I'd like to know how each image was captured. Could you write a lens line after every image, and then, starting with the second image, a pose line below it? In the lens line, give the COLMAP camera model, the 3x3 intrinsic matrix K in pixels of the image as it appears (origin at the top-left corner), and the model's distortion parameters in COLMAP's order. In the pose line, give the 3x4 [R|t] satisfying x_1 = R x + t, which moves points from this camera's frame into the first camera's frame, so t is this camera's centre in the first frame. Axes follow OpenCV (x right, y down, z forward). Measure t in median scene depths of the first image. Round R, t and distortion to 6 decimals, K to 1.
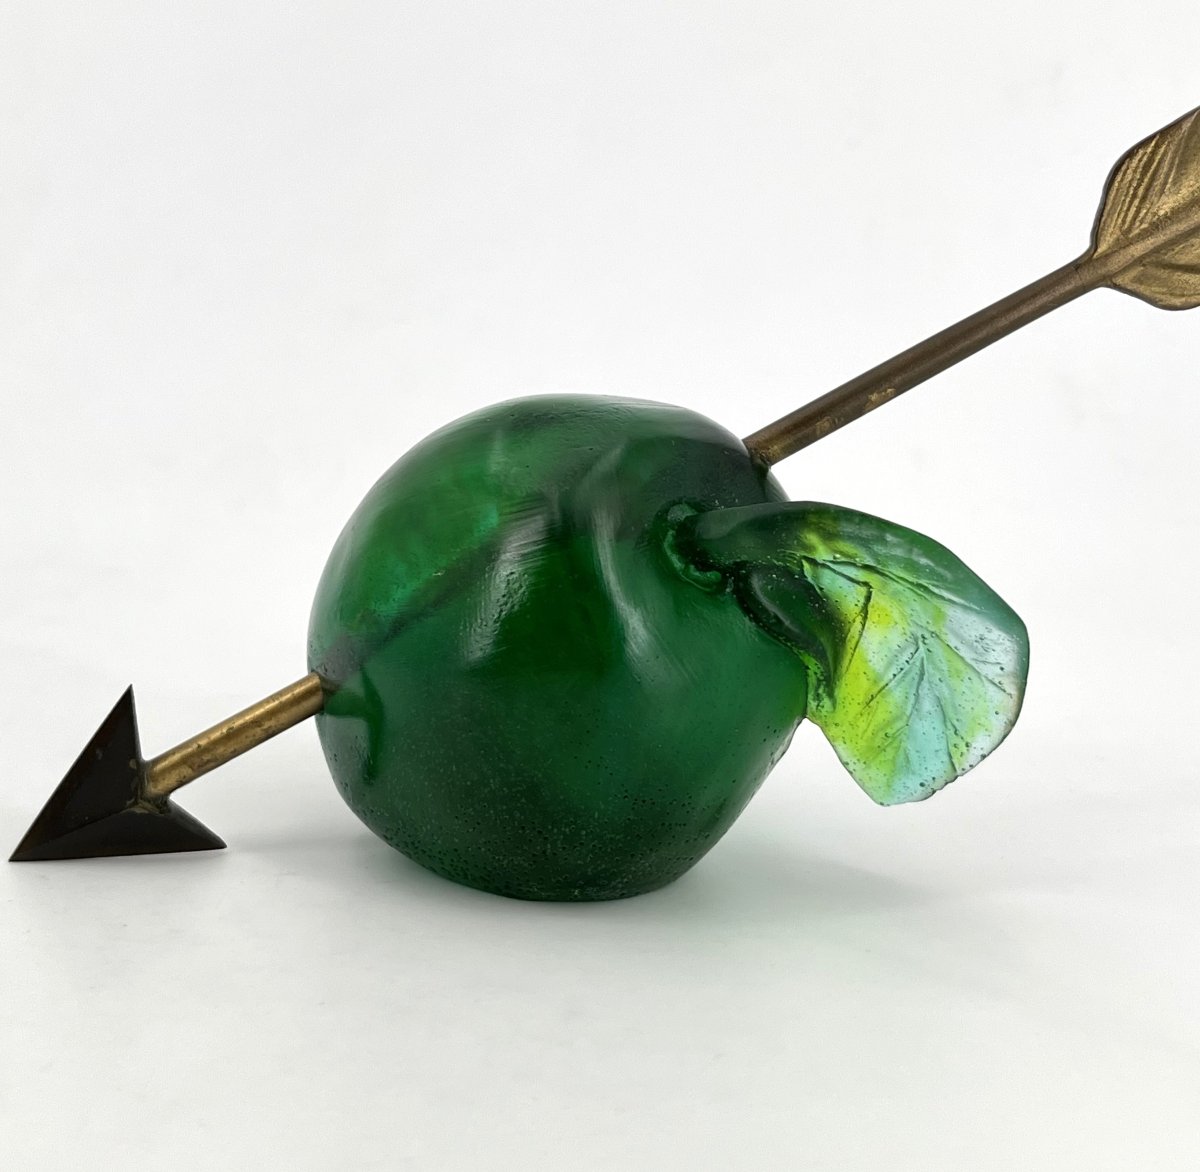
lens RADIAL K [[1925.5, 0, 595.6], [0, 1925.5, 582.0], [0, 0, 1]] dist [0.034965, 0.000000]
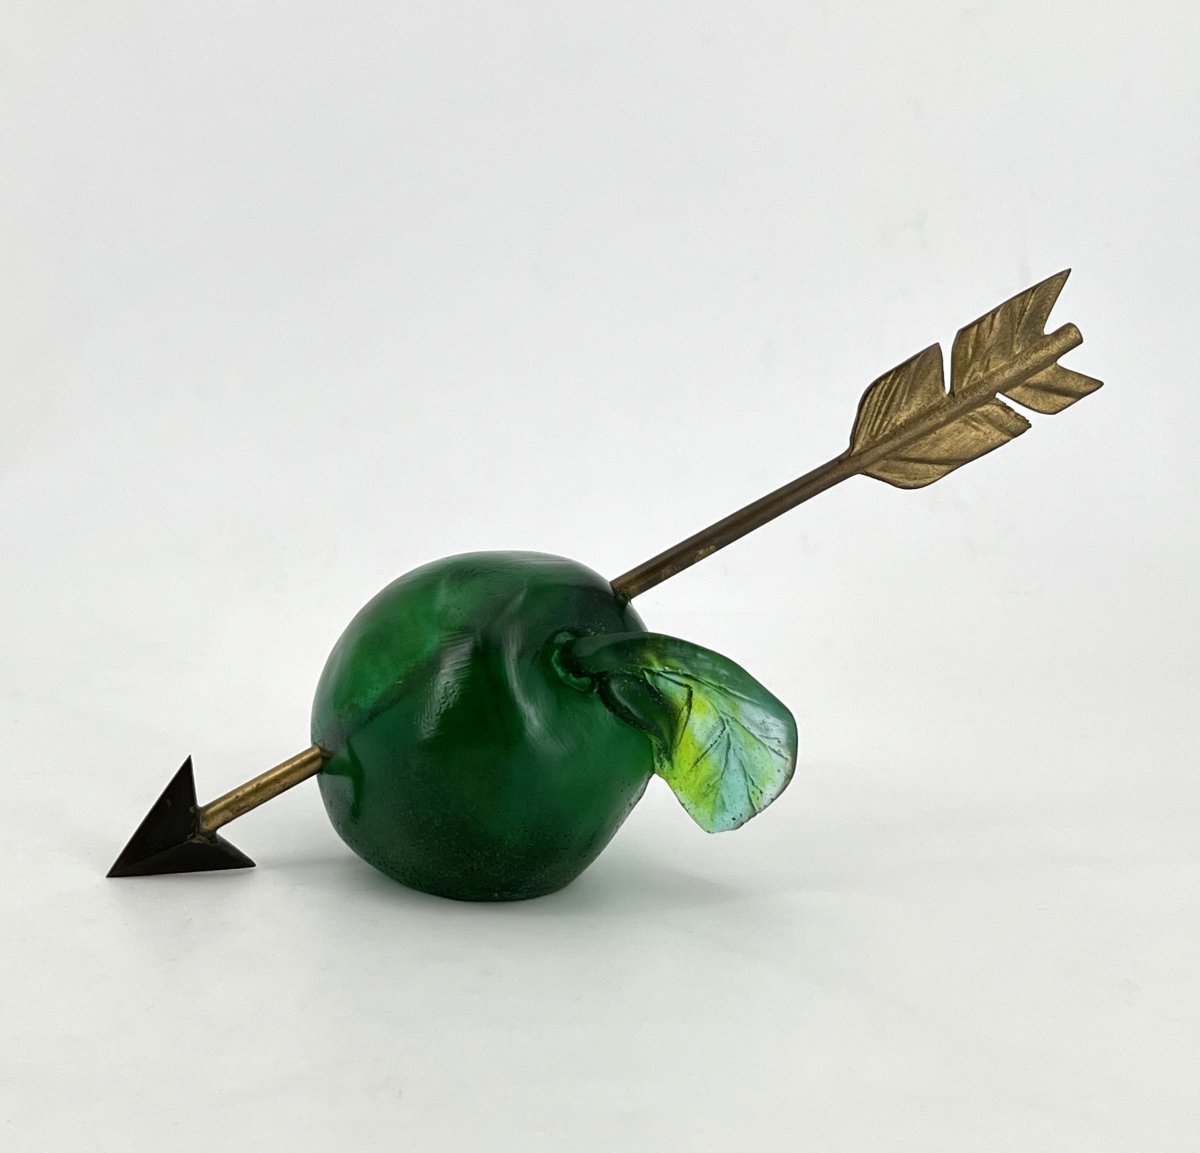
lens RADIAL K [[1760.9, 0, 606.3], [0, 1760.9, 582.0], [0, 0, 1]] dist [0.001623, 0.000000]
pose [[0.999777, -0.005655, 0.020341, 0.047588], [0.005965, 0.999866, -0.015214, -0.055629], [-0.020252, 0.015332, 0.999677, -0.340859]]
